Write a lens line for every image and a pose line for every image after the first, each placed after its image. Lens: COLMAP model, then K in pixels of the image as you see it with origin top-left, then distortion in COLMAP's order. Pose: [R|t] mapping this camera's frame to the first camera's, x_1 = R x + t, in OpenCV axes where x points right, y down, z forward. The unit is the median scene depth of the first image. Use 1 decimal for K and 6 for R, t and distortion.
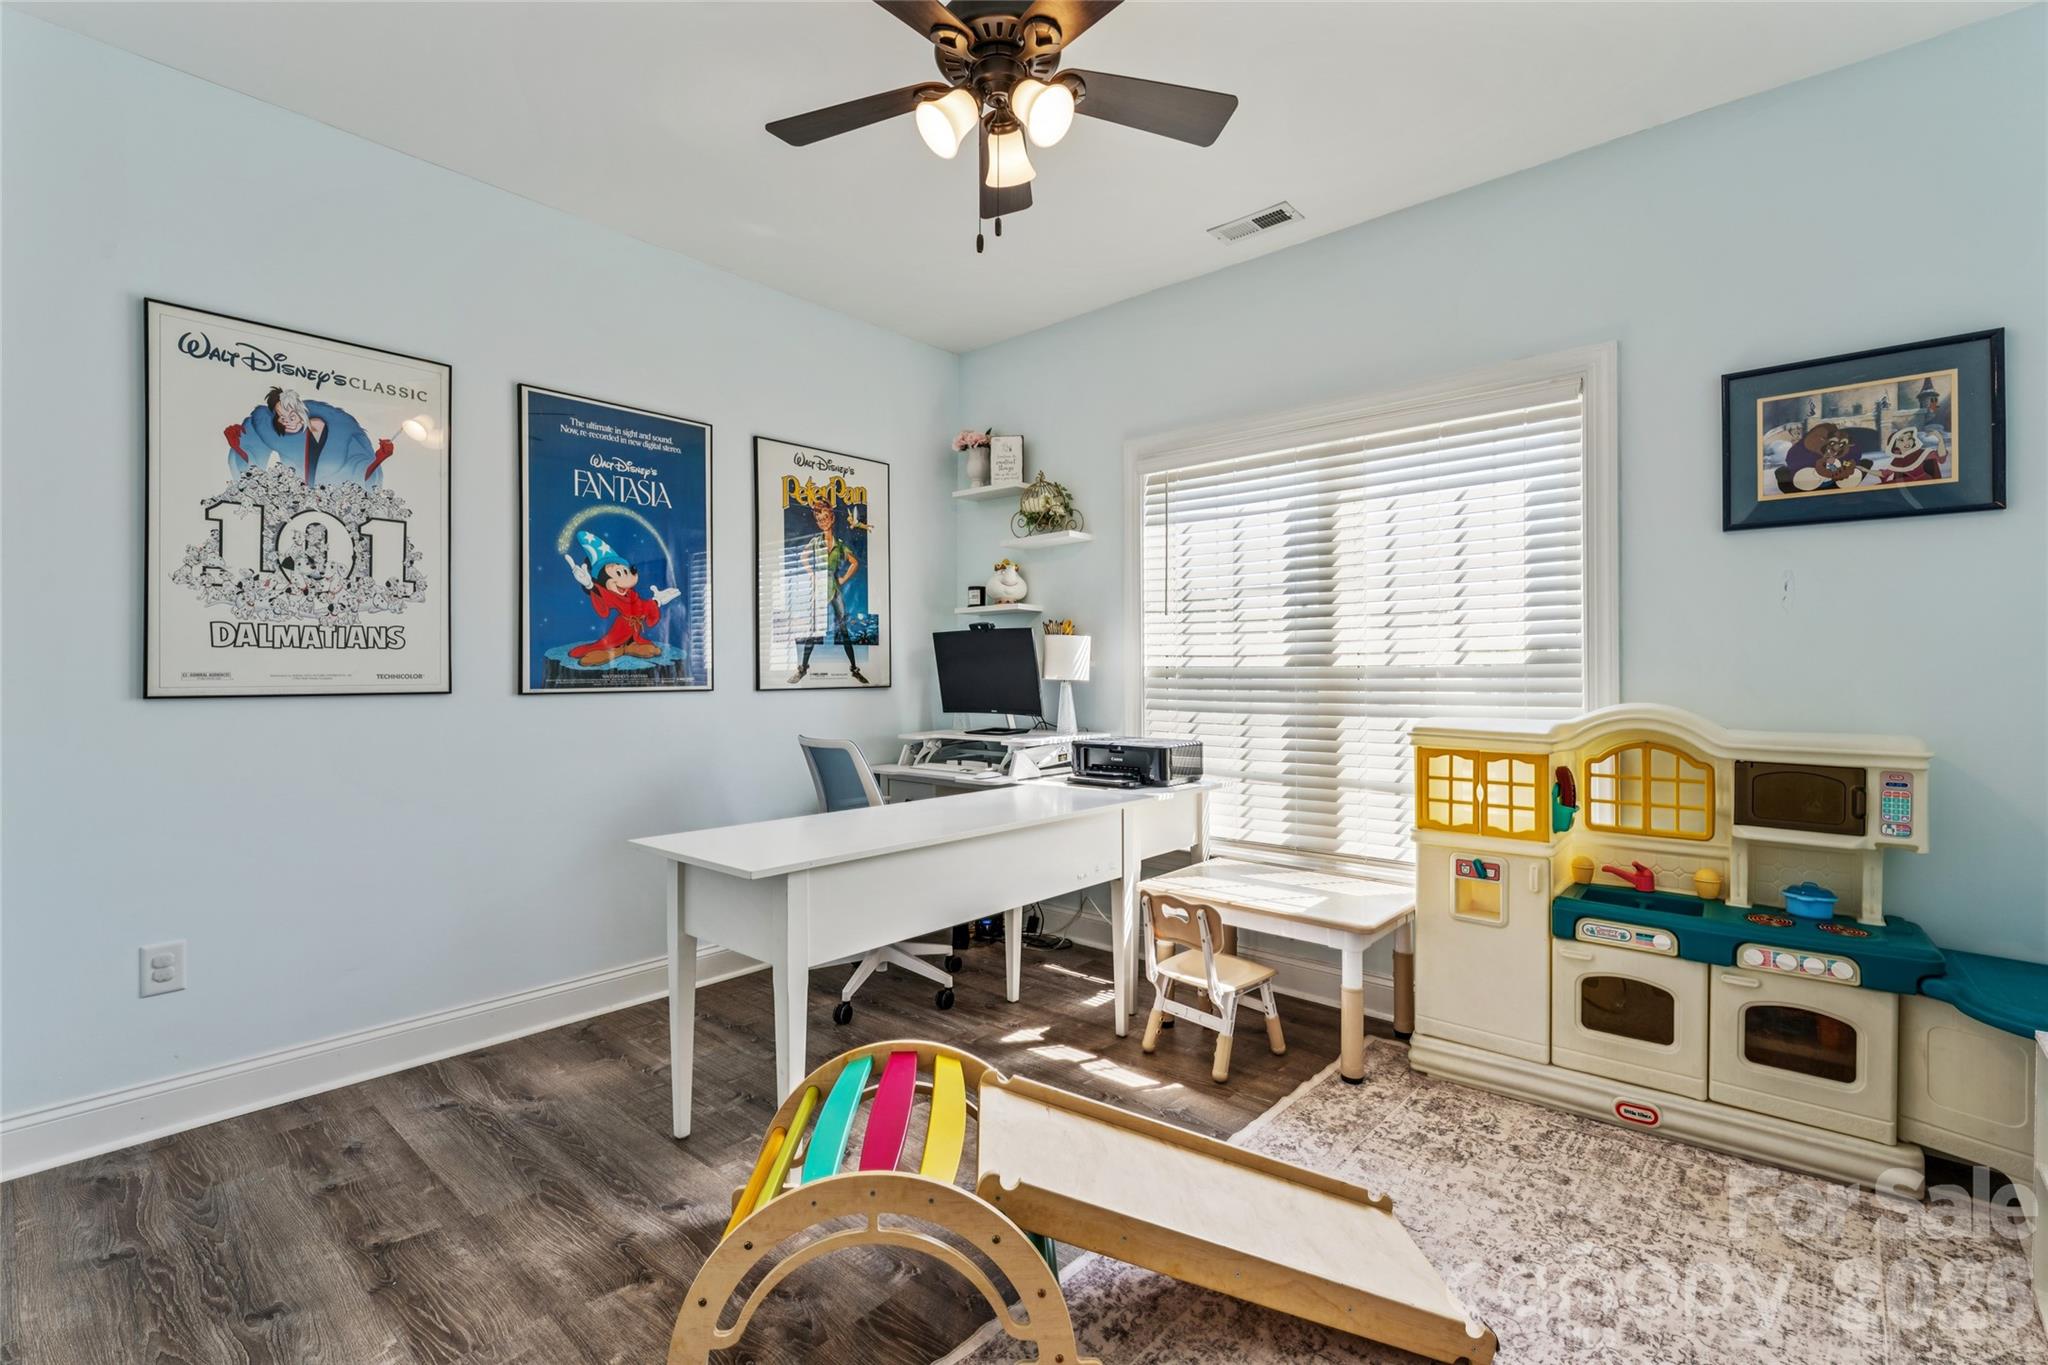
lens RADIAL K [[895.5, 0, 1024.3], [0, 895.5, 672.5], [0, 0, 1]] dist [-0.019972, -0.000377]
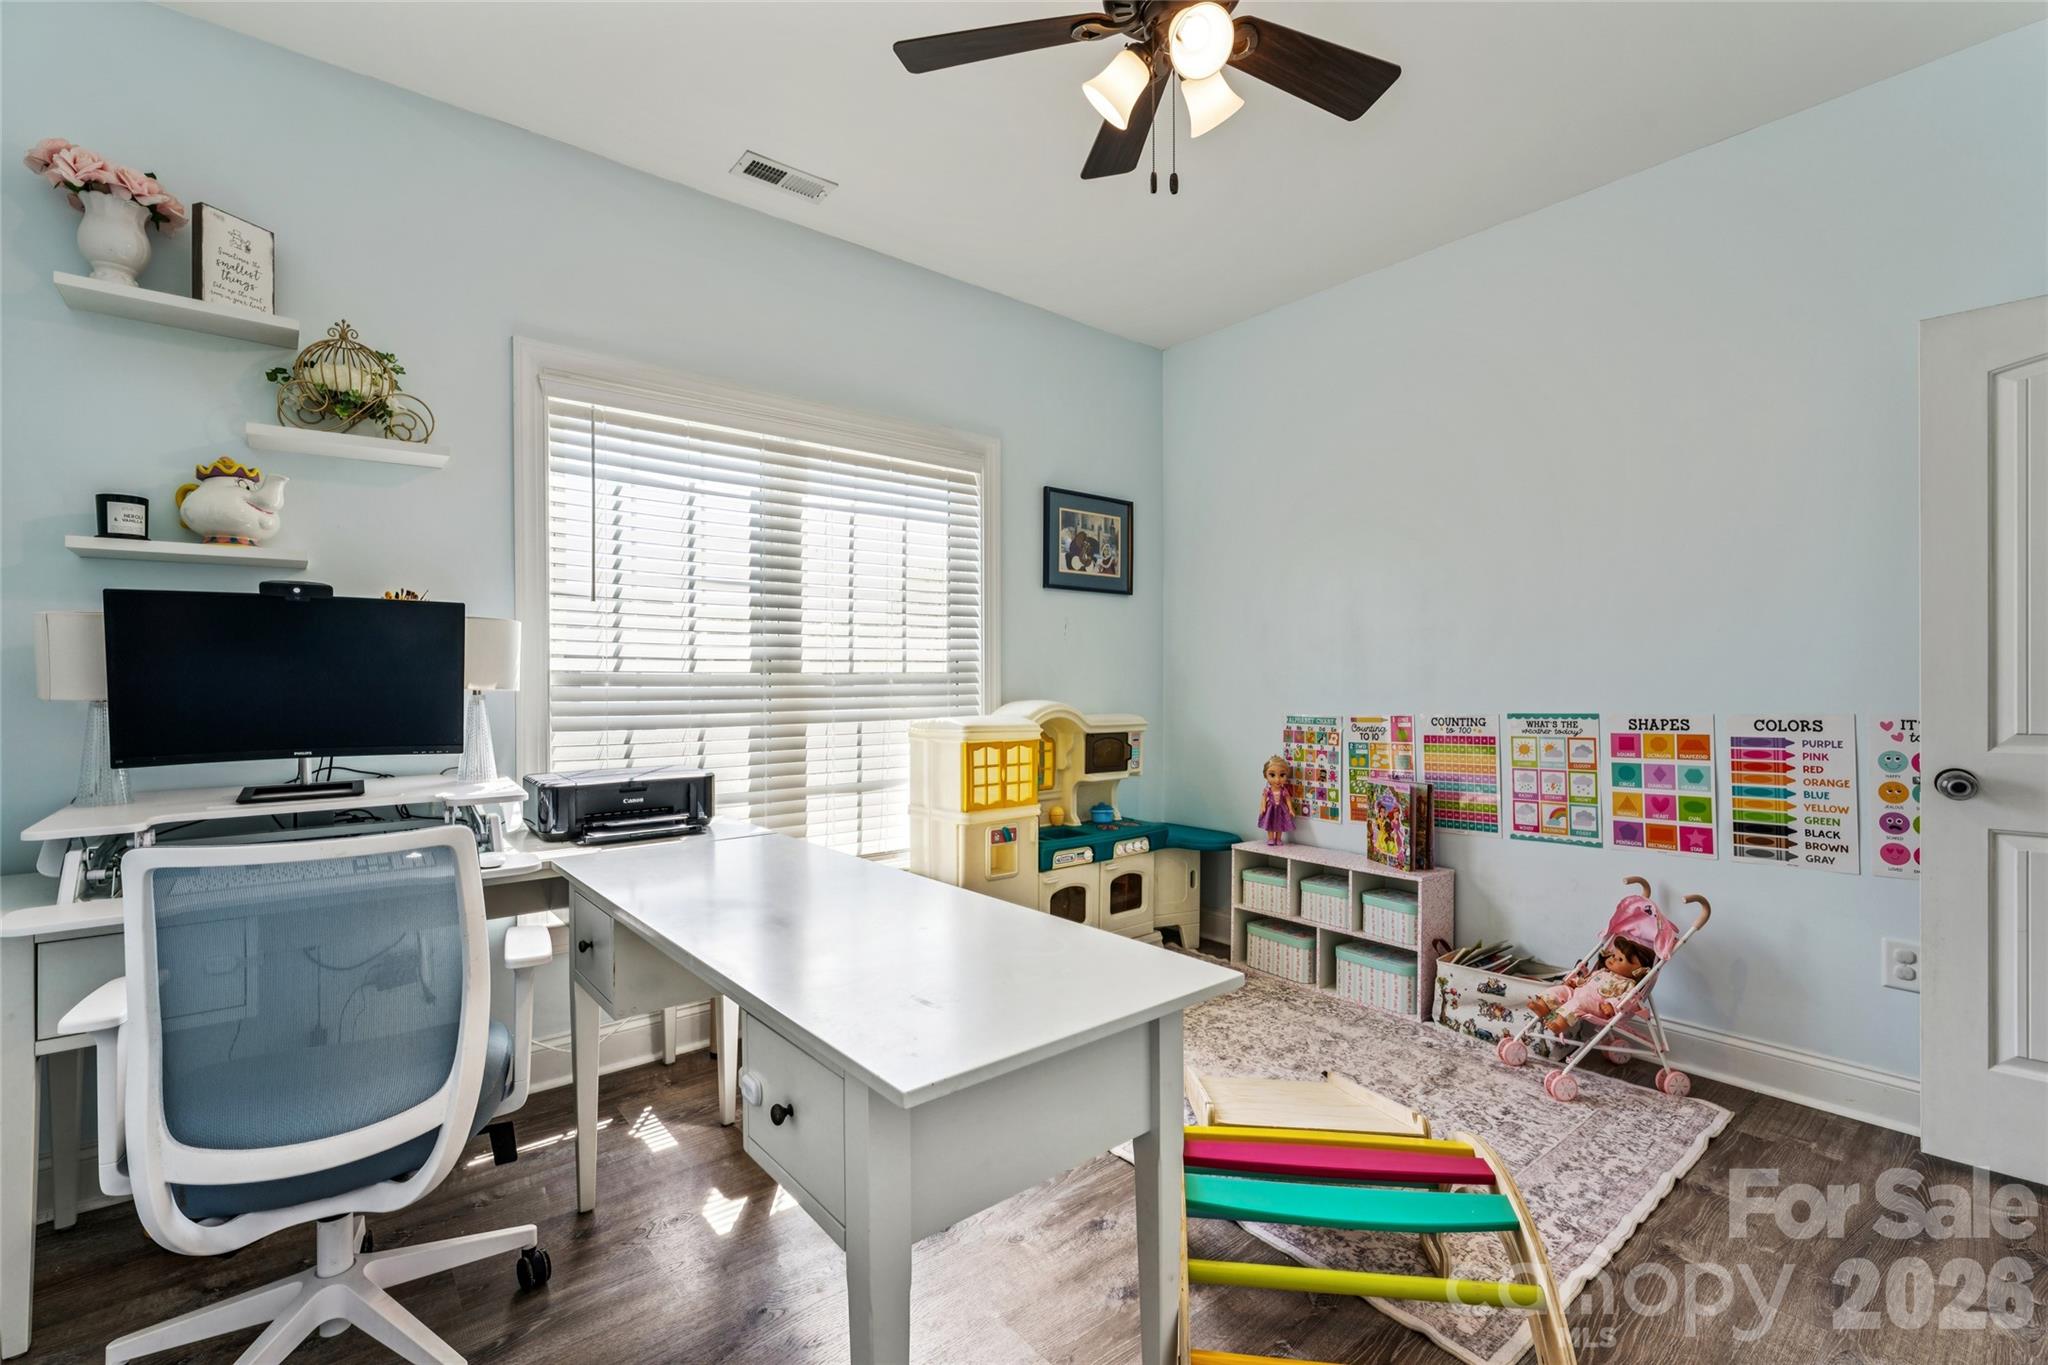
lens RADIAL K [[897.2, 0, 1022.2], [0, 897.2, 681.6], [0, 0, 1]] dist [0.000907, -0.000243]
pose [[0.155109, -0.003192, 0.987892, -0.737363], [-0.001199, 0.999993, 0.003419, -0.001211], [-0.987897, -0.001715, 0.155104, 0.771178]]
